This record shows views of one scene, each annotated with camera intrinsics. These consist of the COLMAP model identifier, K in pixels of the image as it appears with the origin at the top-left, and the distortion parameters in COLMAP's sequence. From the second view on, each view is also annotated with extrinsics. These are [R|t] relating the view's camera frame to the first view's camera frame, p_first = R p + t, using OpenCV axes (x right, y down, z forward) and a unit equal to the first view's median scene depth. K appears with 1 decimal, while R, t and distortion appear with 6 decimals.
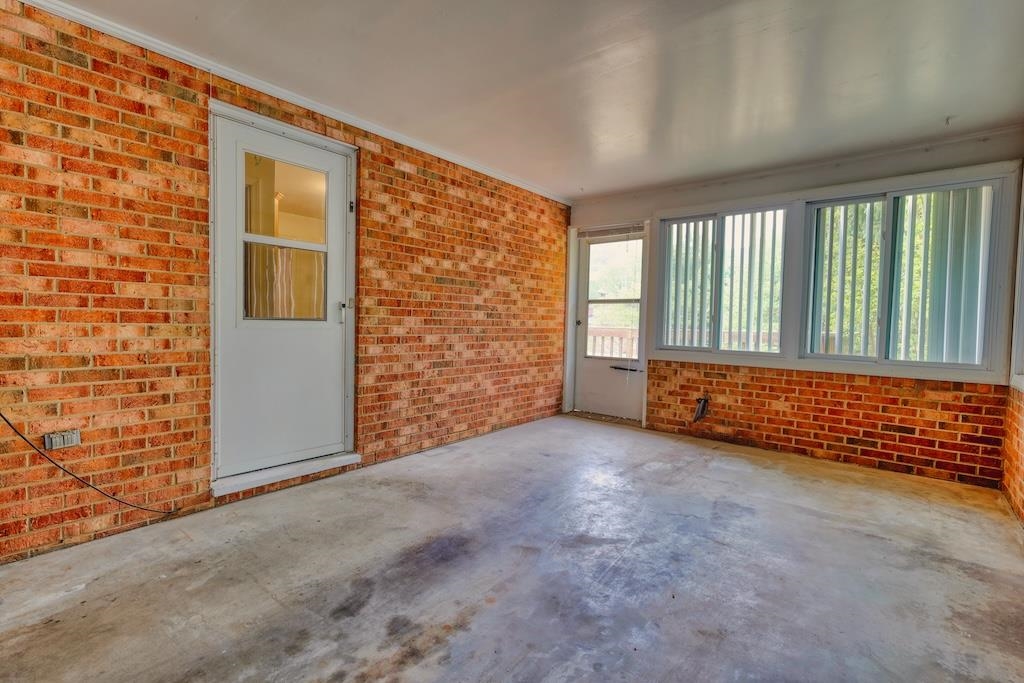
lens RADIAL K [[472.0, 0, 510.9], [0, 472.0, 342.0], [0, 0, 1]] dist [0.001868, 0.000245]
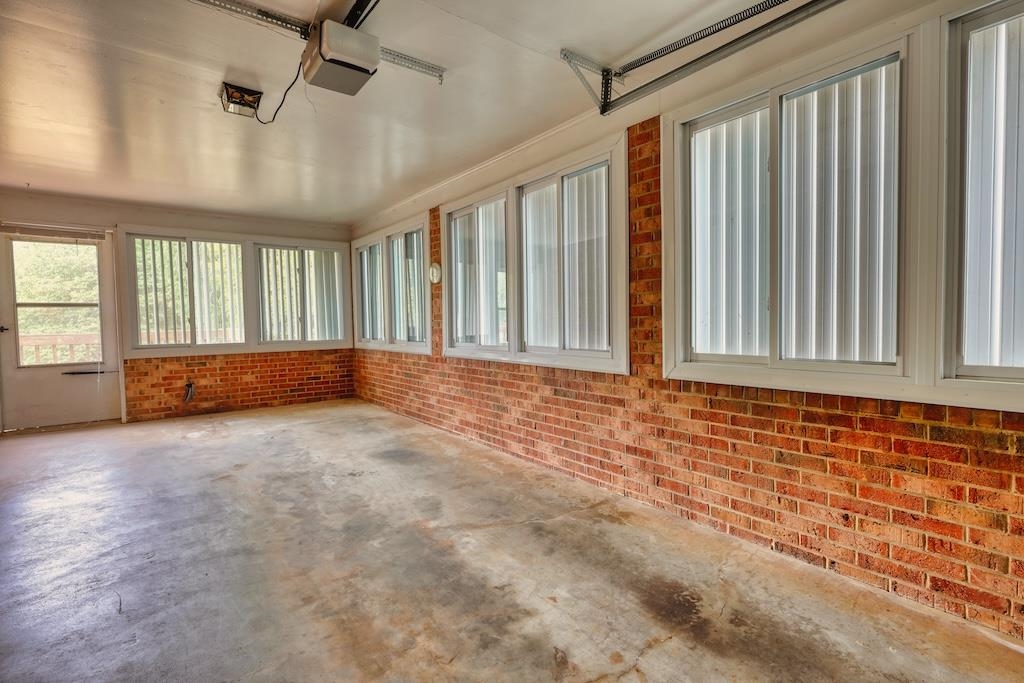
lens RADIAL K [[472.0, 0, 510.8], [0, 472.0, 339.8], [0, 0, 1]] dist [0.001868, 0.000245]
pose [[0.231652, -0.069805, 0.970291, -0.621689], [0.062453, 0.996432, 0.056775, -0.016154], [-0.970792, 0.047446, 0.235185, -0.140355]]
